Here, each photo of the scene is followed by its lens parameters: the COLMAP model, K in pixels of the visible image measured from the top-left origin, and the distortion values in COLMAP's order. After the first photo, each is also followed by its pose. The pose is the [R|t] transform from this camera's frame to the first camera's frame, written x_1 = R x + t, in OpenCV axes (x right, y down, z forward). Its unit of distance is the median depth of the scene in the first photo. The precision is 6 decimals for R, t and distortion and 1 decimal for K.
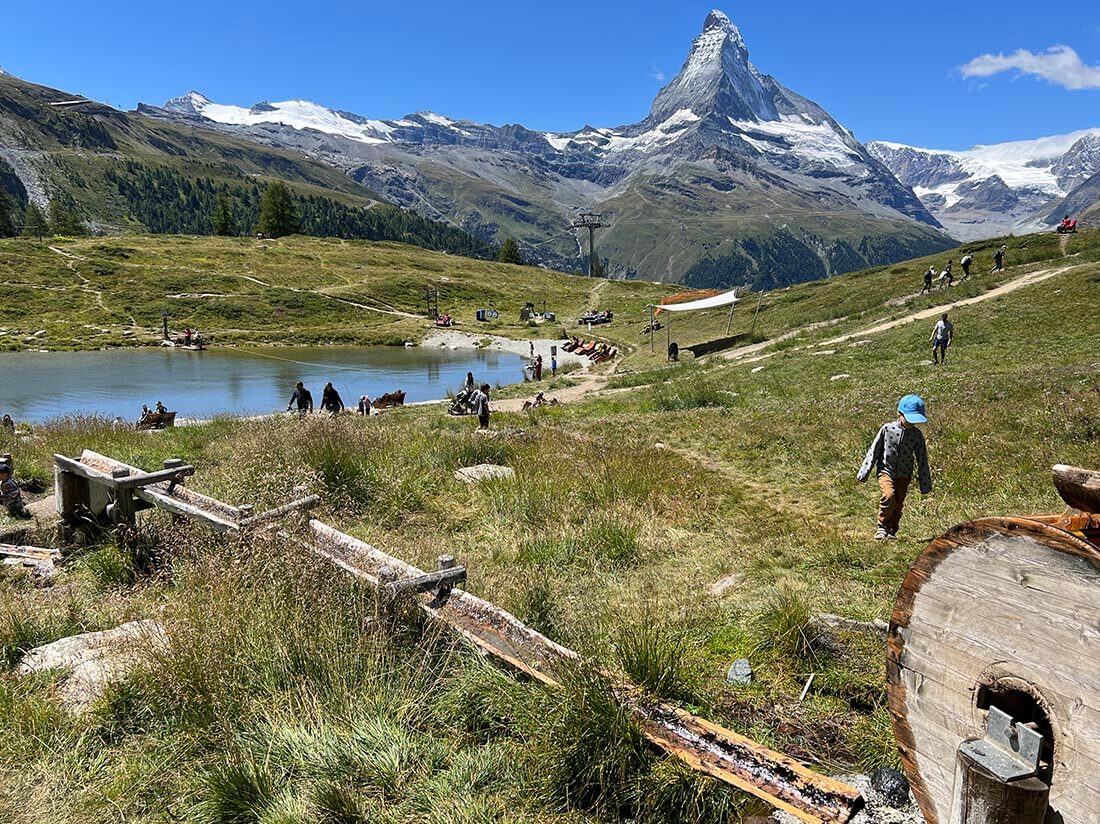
lens RADIAL K [[865.9, 0, 542.5], [0, 865.9, 452.0], [0, 0, 1]] dist [0.006543, -0.015538]
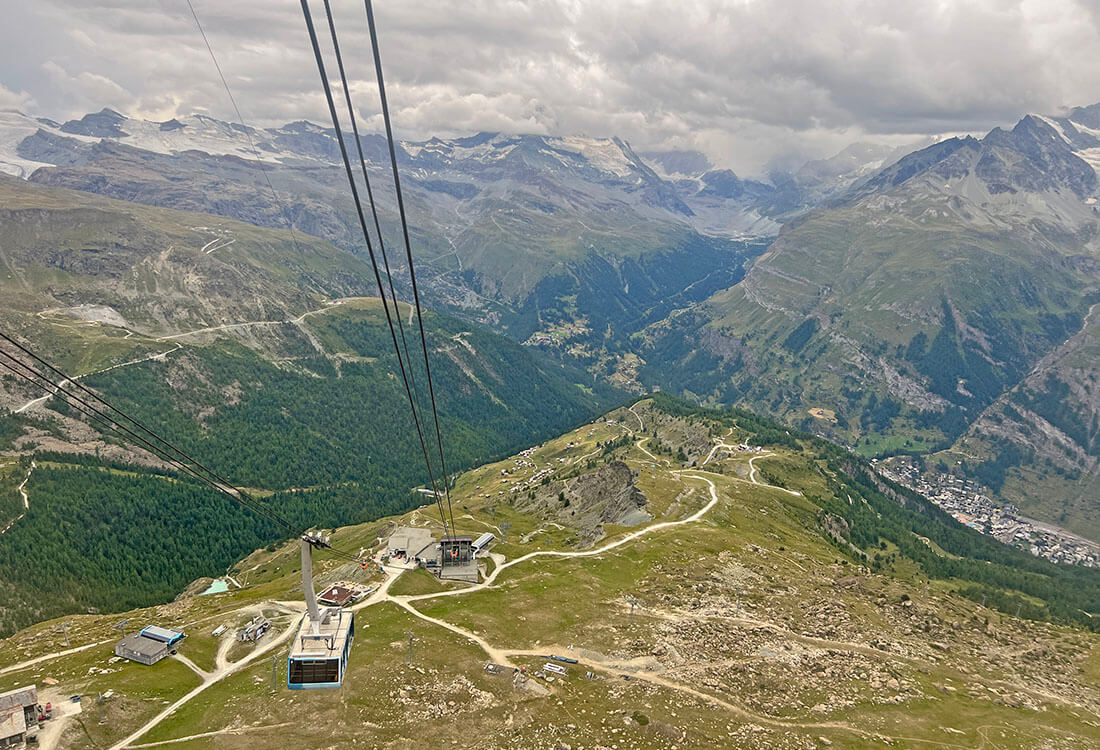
lens RADIAL K [[797.8, 0, 549.9], [0, 797.8, 369.9], [0, 0, 1]] dist [0.037684, -0.018111]
pose [[0.971796, -0.046607, 0.231173, -0.082092], [0.046002, 0.998909, 0.008009, -0.035247], [-0.231294, 0.002851, 0.972880, -0.226472]]
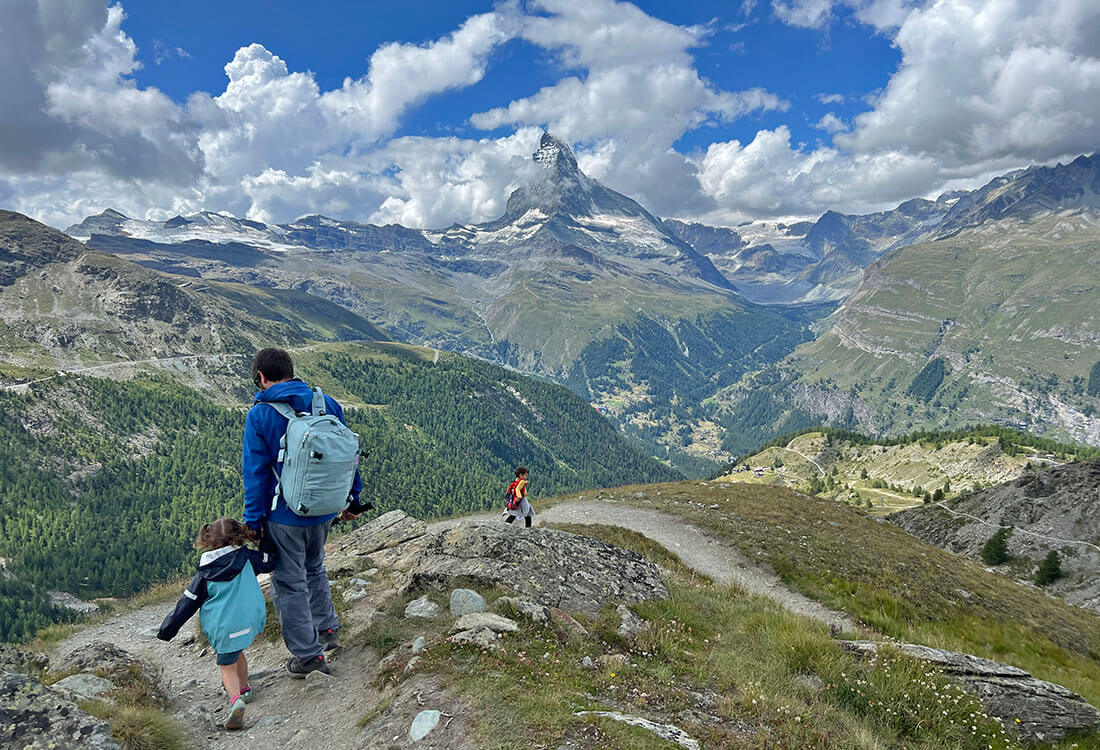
lens RADIAL K [[797.8, 0, 549.7], [0, 797.8, 385.9], [0, 0, 1]] dist [0.037684, -0.018111]
pose [[0.975731, -0.076977, 0.204998, -0.075268], [0.101524, 0.988504, -0.112041, -0.012596], [-0.194016, 0.130134, 0.972329, -0.099519]]
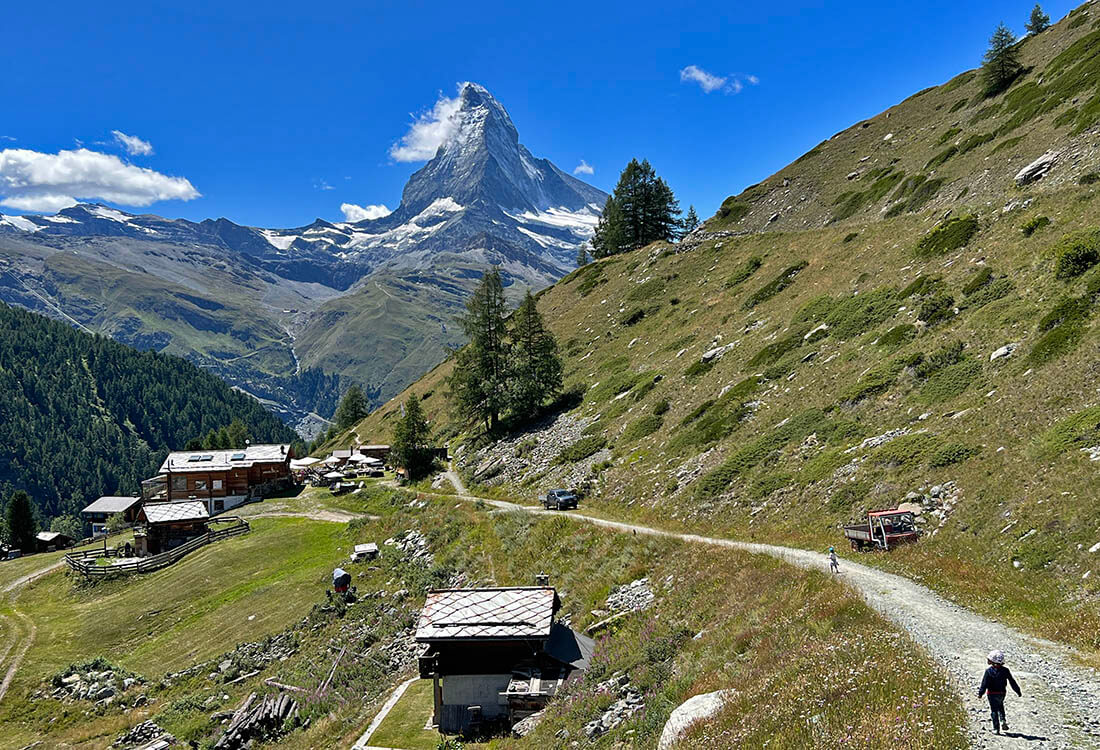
lens RADIAL K [[1095.7, 0, 555.0], [0, 1095.7, 374.8], [0, 0, 1]] dist [0.055059, 0.000000]
pose [[0.971176, -0.042770, 0.234494, 0.022931], [0.097431, 0.969064, -0.226766, -0.005872], [-0.217541, 0.243076, 0.945299, 0.083673]]
